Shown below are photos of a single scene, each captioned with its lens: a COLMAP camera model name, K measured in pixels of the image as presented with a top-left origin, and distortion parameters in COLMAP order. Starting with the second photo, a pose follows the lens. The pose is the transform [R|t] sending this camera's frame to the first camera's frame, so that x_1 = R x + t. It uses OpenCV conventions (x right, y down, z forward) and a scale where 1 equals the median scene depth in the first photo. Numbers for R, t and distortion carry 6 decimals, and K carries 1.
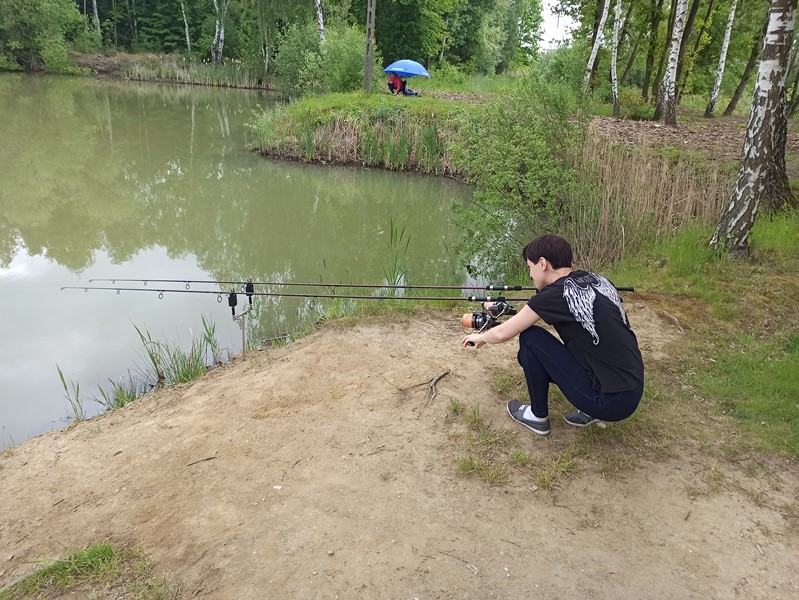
lens RADIAL K [[594.5, 0, 397.9], [0, 594.5, 304.9], [0, 0, 1]] dist [0.060853, -0.033456]
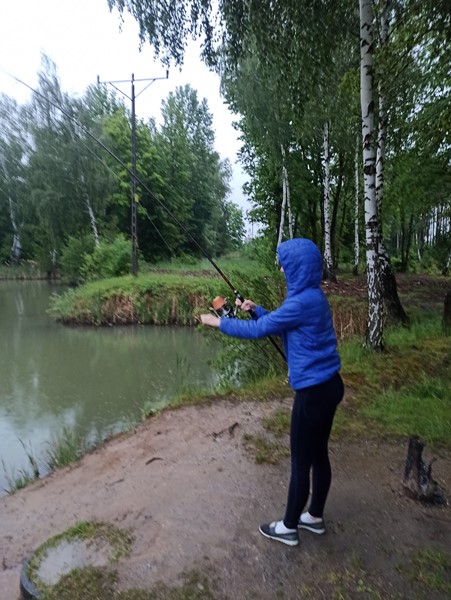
lens RADIAL K [[448.0, 0, 223.9], [0, 448.0, 306.2], [0, 0, 1]] dist [0.069419, -0.049130]
pose [[0.983350, -0.083910, 0.161187, -0.018478], [0.122710, 0.960849, -0.248419, 0.013228], [-0.134031, 0.264062, 0.955148, -0.049737]]
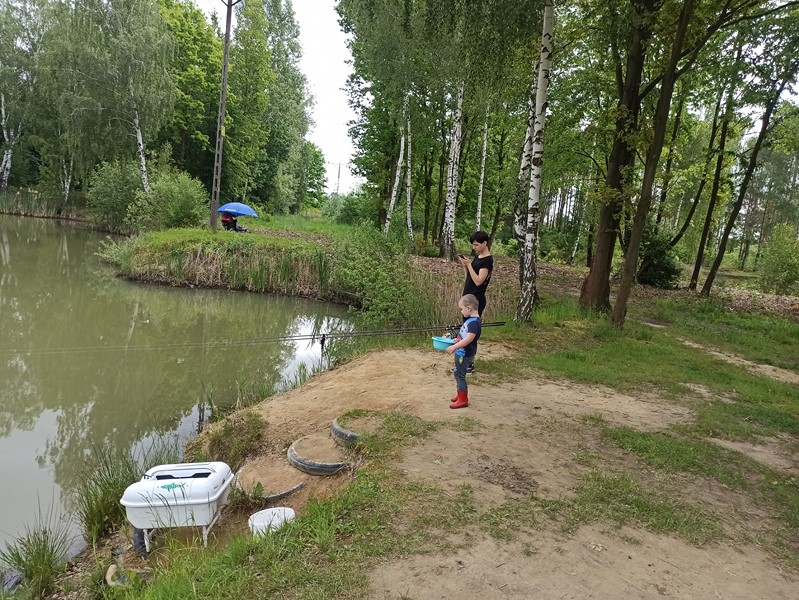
lens RADIAL K [[594.5, 0, 397.9], [0, 594.5, 304.9], [0, 0, 1]] dist [0.060853, -0.033456]
pose [[0.938890, -0.011389, 0.344030, -0.099957], [0.083723, 0.976994, -0.196143, 0.039635], [-0.333881, 0.212960, 0.918244, -0.131267]]
